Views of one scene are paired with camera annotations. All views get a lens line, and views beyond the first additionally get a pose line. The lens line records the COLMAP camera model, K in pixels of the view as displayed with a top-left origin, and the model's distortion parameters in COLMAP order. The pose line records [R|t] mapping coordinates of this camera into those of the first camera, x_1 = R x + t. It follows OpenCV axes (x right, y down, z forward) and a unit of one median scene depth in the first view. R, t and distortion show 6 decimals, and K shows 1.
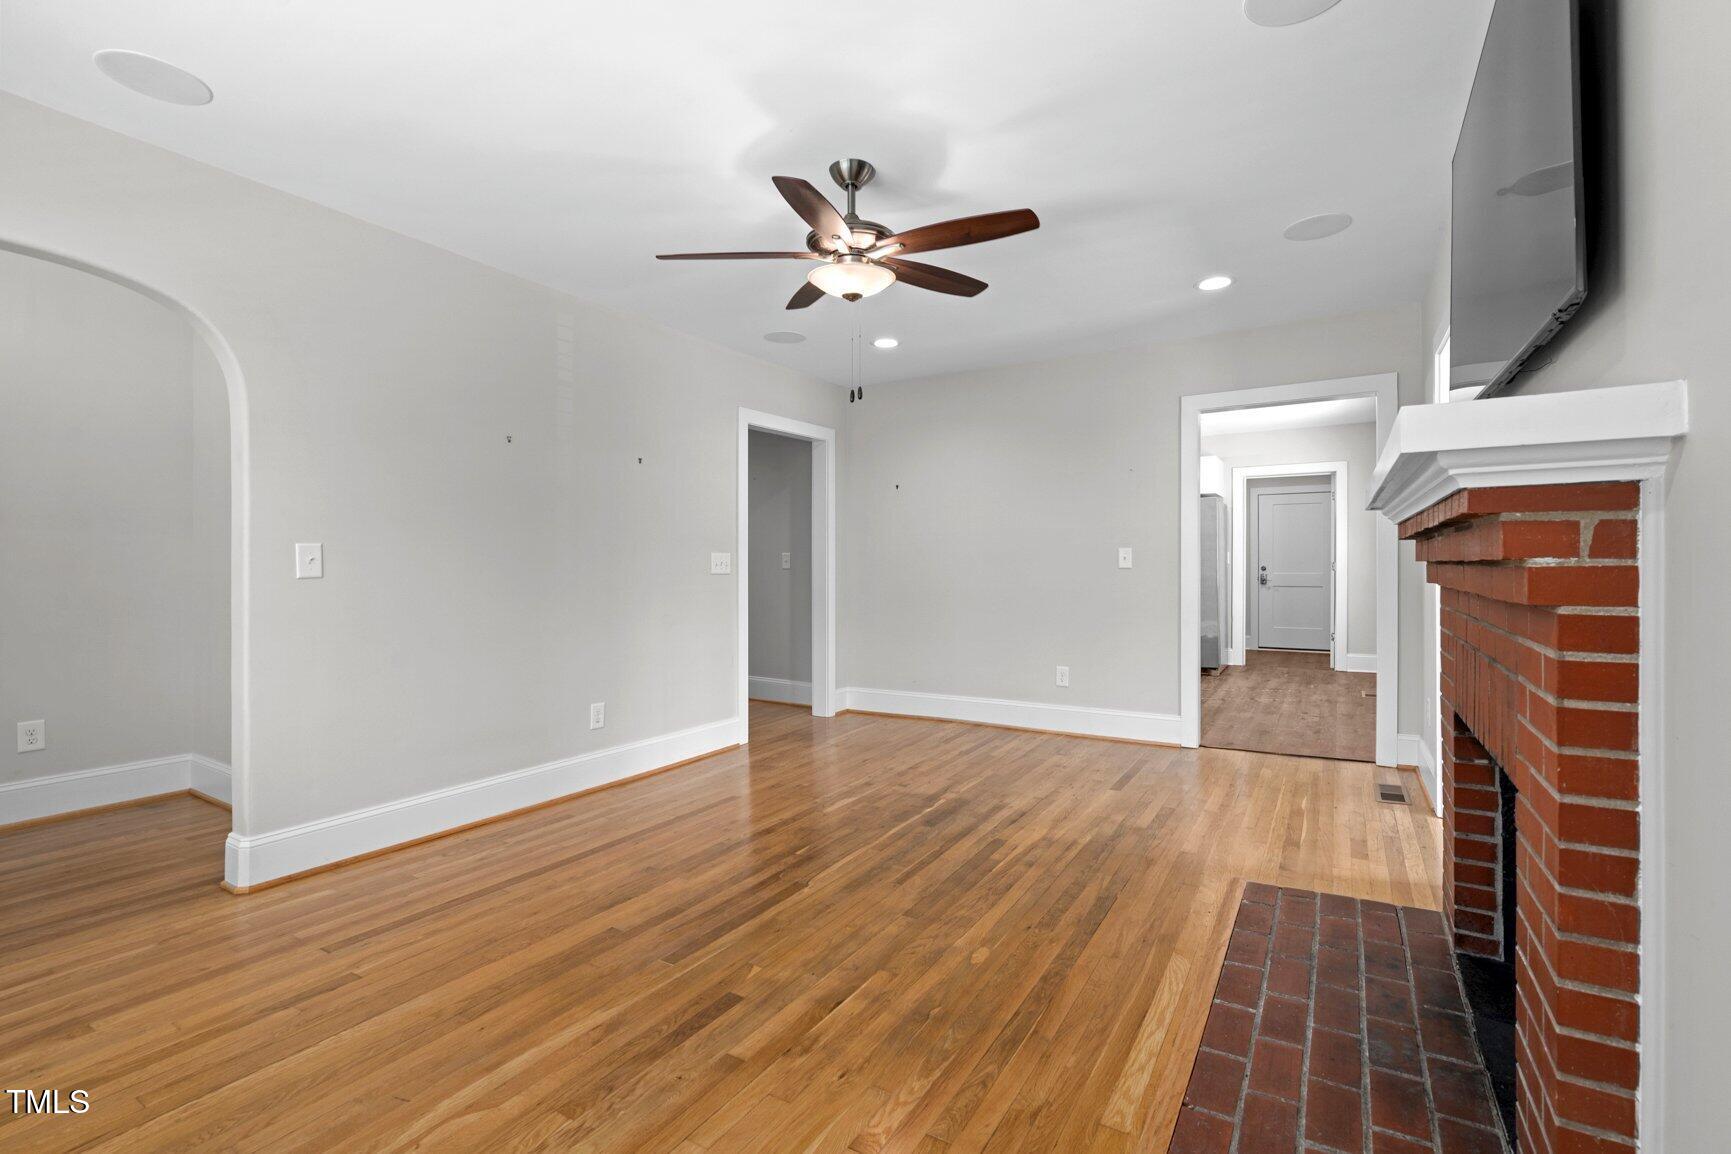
lens RADIAL K [[779.3, 0, 884.4], [0, 779.3, 563.1], [0, 0, 1]] dist [-0.004381, 0.000012]
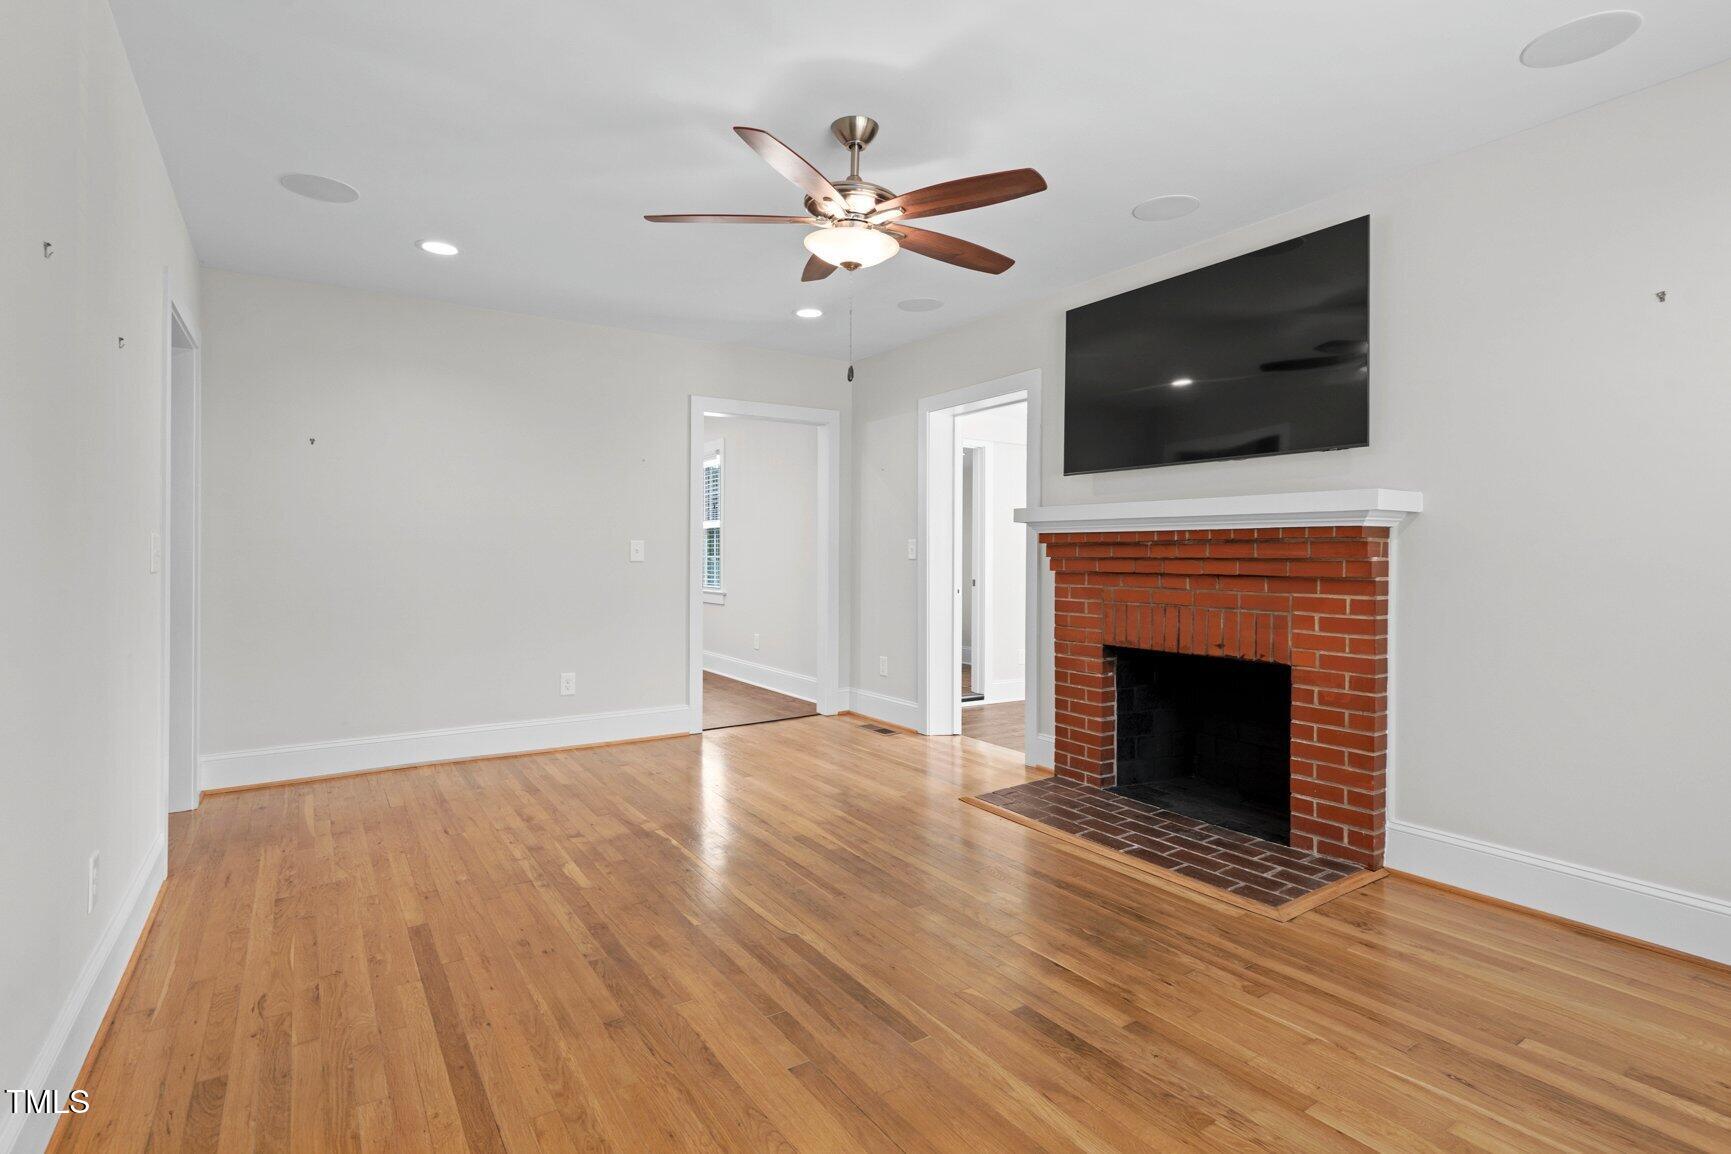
lens RADIAL K [[830.8, 0, 862.0], [0, 830.8, 557.3], [0, 0, 1]] dist [-0.001725, 0.000544]
pose [[0.439602, 0.003428, 0.898186, -0.913076], [-0.005536, 0.999984, -0.001107, 0.002364], [-0.898175, -0.004485, 0.439614, 0.556598]]
